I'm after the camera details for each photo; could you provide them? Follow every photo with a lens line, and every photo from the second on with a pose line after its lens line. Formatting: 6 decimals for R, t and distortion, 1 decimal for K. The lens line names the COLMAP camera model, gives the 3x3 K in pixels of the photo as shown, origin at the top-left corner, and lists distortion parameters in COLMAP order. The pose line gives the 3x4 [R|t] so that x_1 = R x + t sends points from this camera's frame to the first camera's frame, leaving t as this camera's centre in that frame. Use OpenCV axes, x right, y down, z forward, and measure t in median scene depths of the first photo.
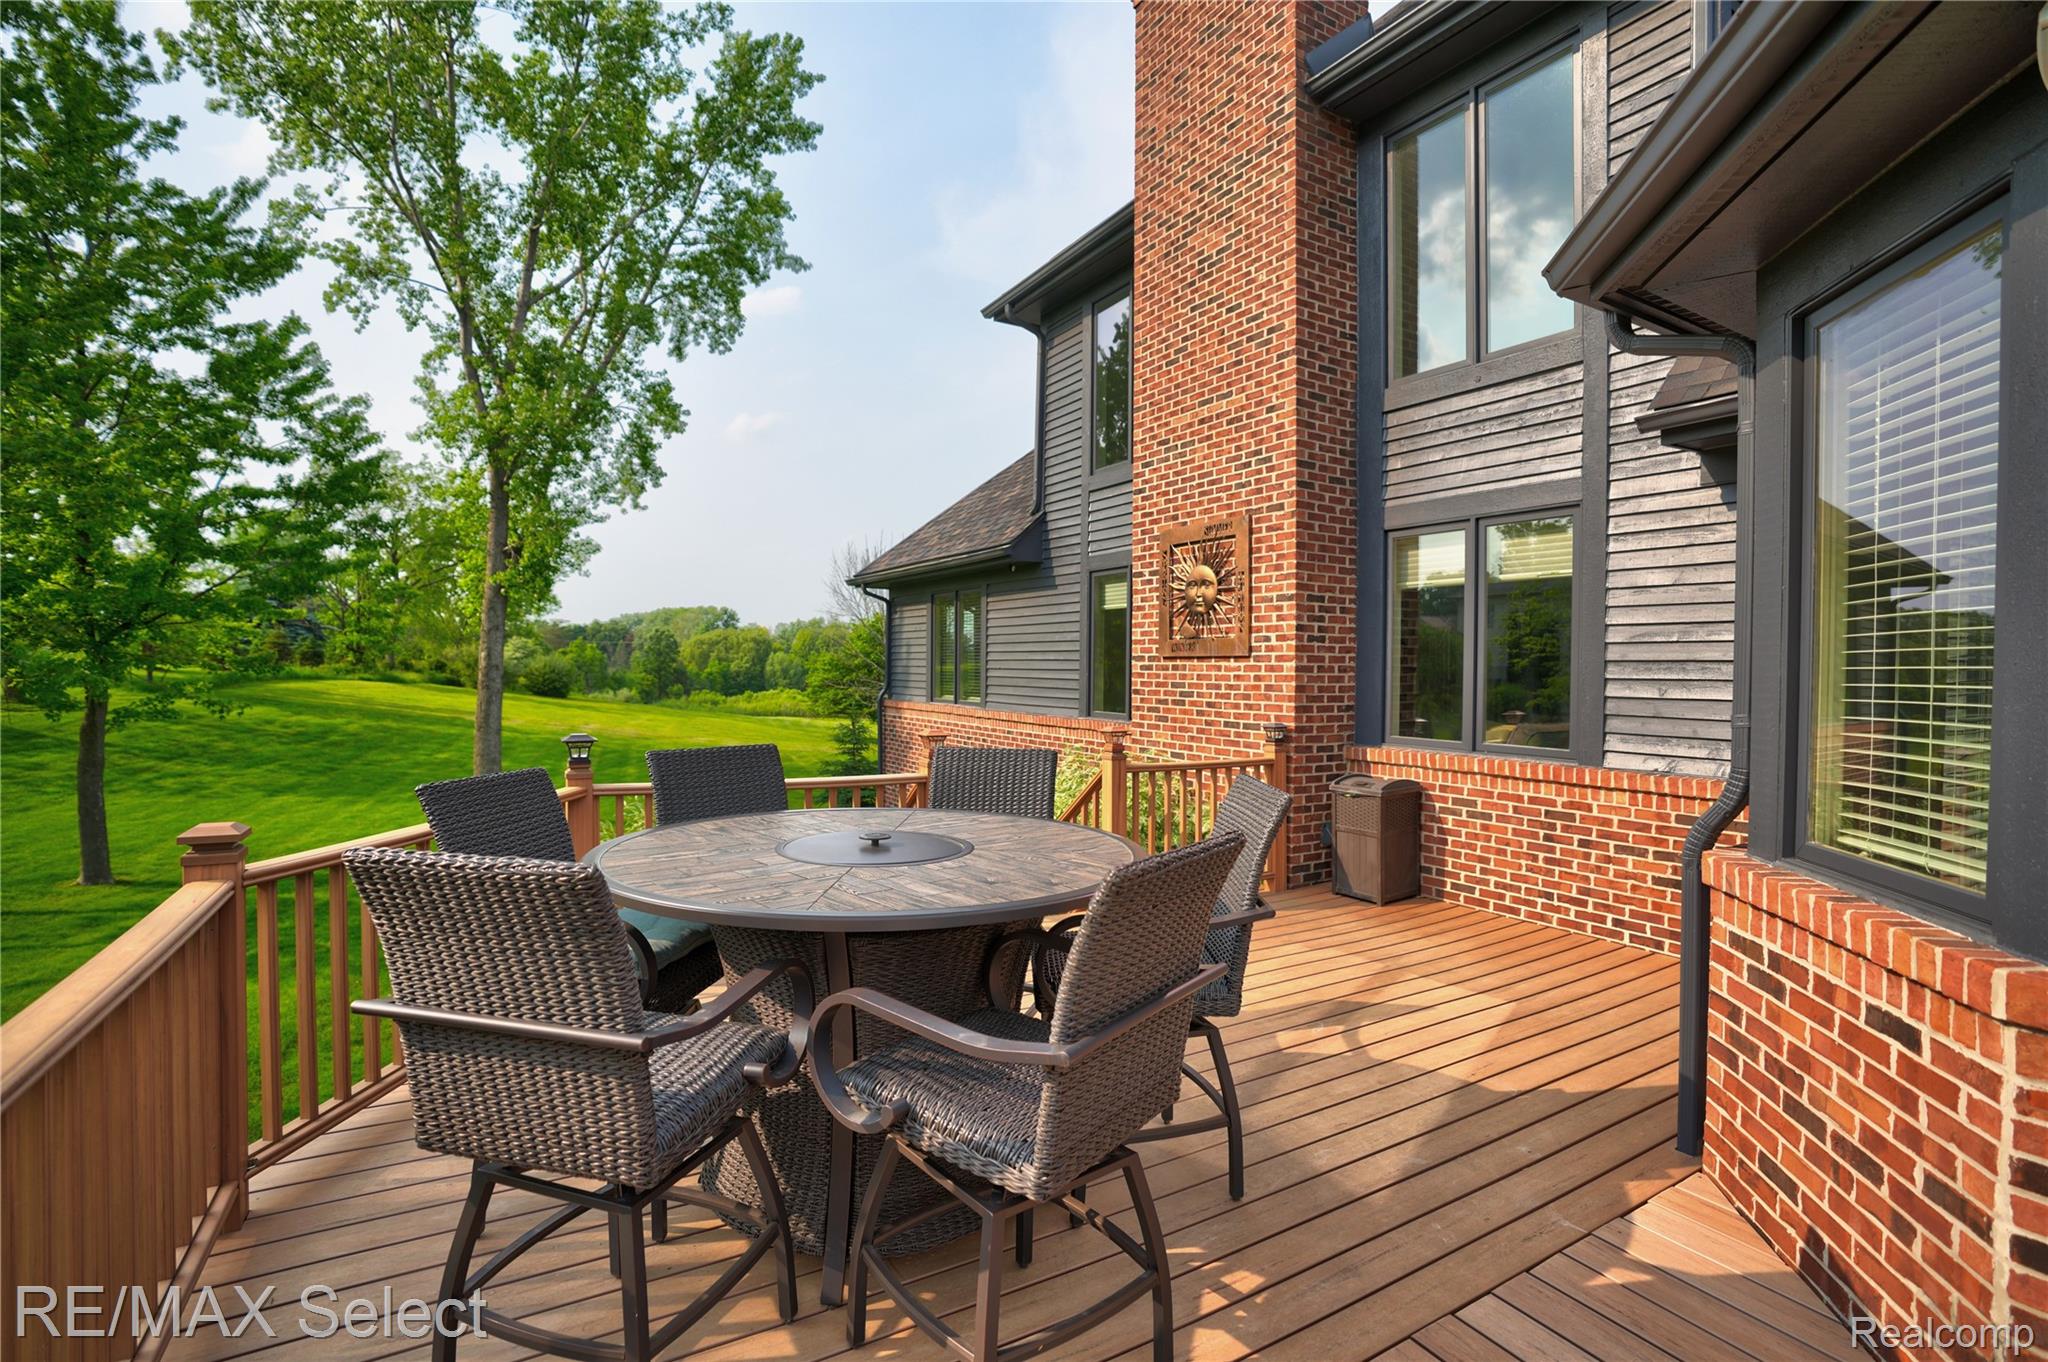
lens RADIAL K [[939.4, 0, 1050.5], [0, 939.4, 658.7], [0, 0, 1]] dist [-0.044268, 0.018973]
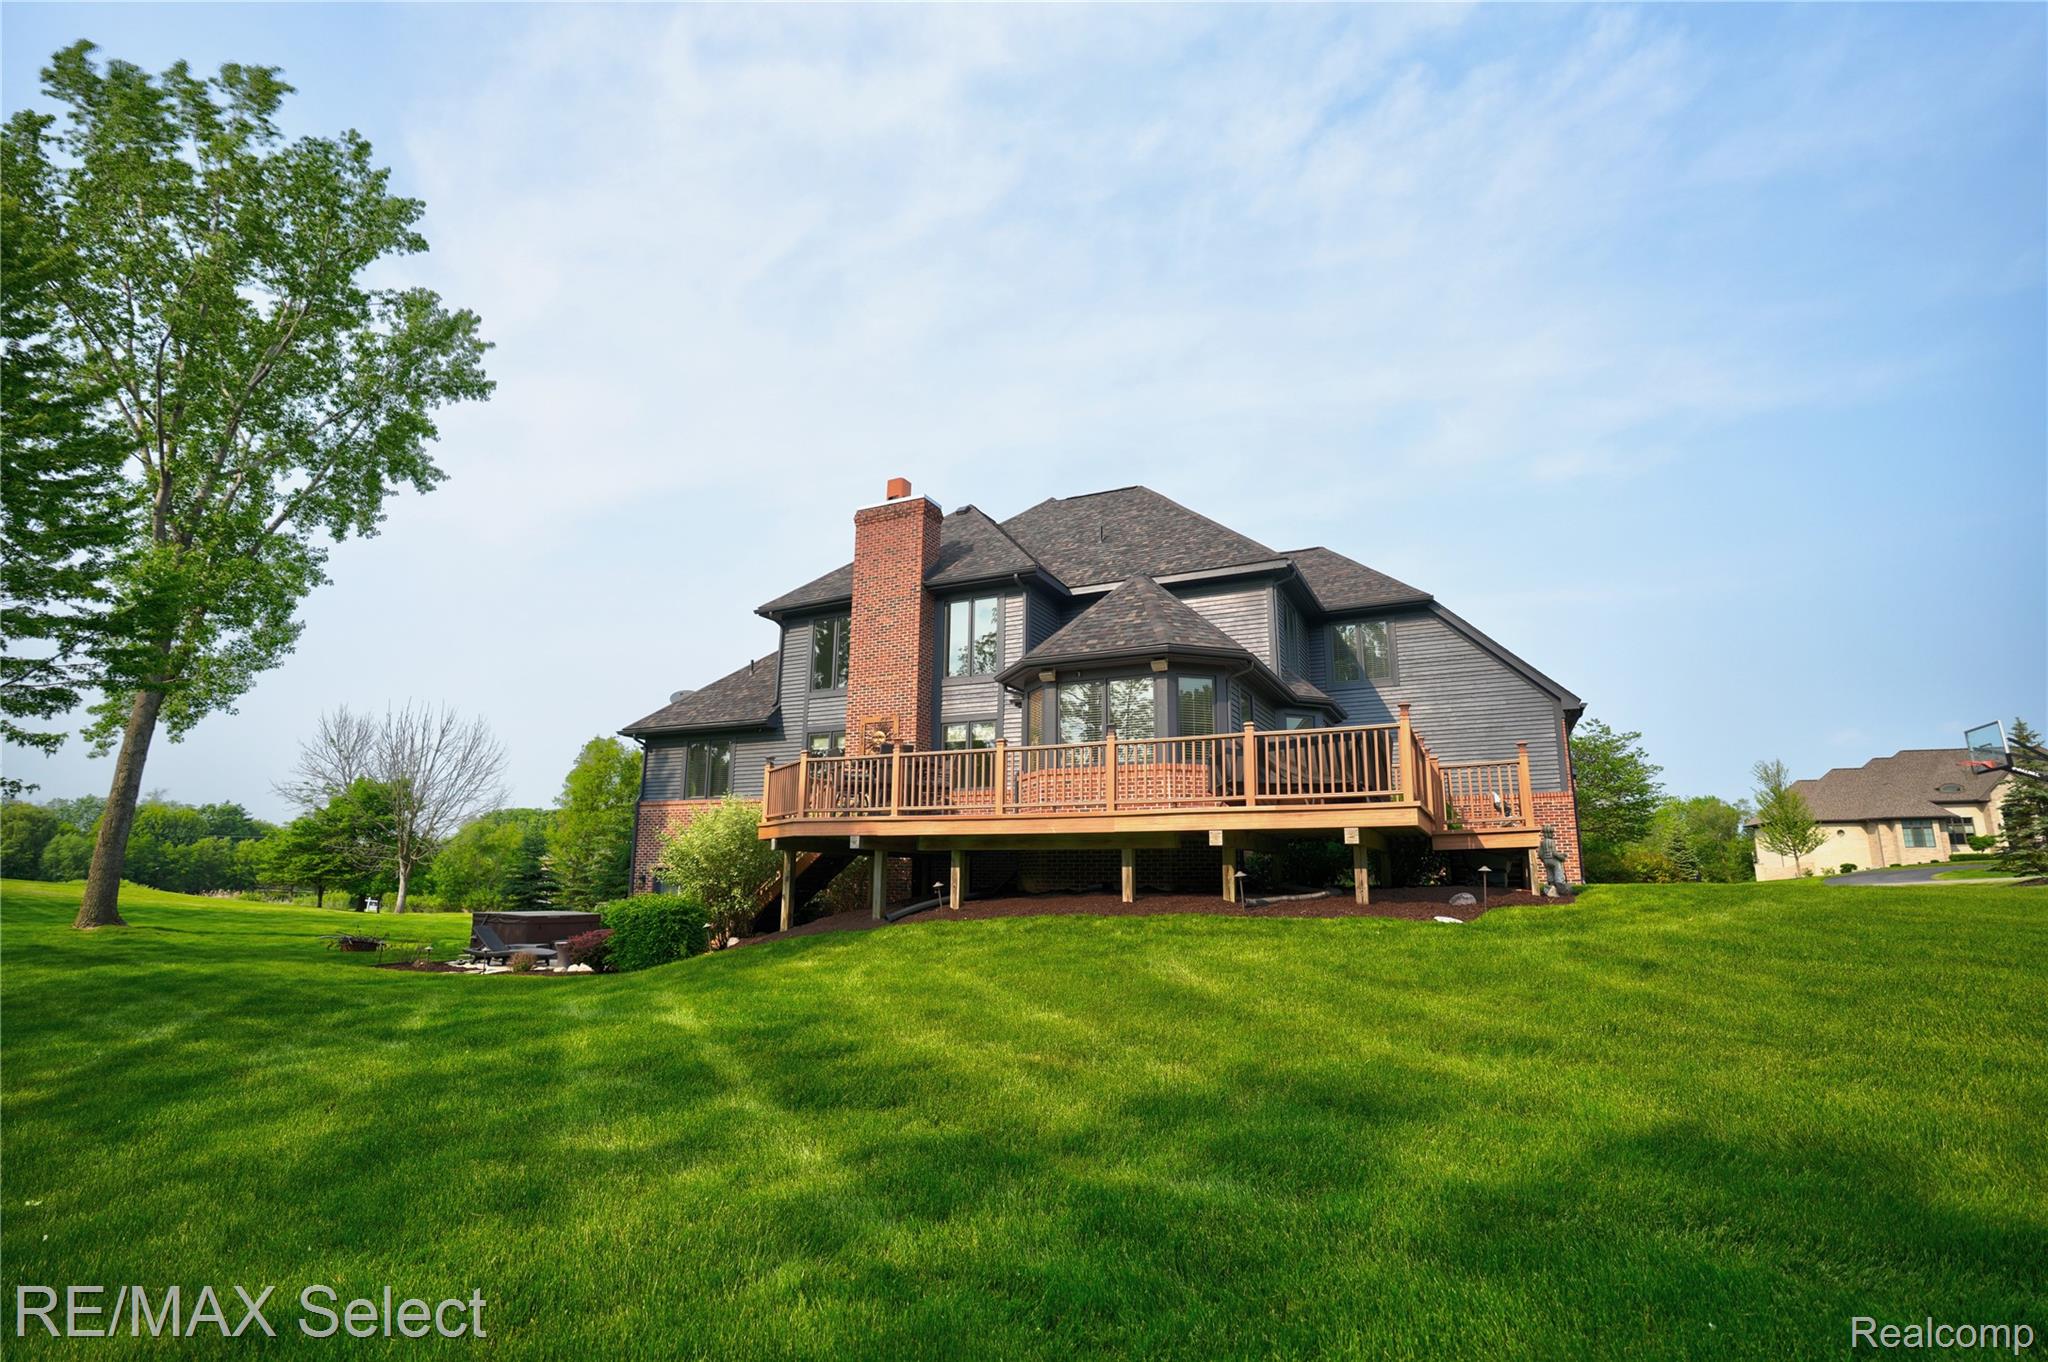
lens RADIAL K [[939.4, 0, 1050.5], [0, 939.4, 658.7], [0, 0, 1]] dist [-0.044268, 0.018973]
pose [[0.837945, 0.109796, 0.534596, -0.646854], [0.003680, 0.978395, -0.206713, 0.187105], [-0.545742, 0.175182, 0.819437, -1.127425]]
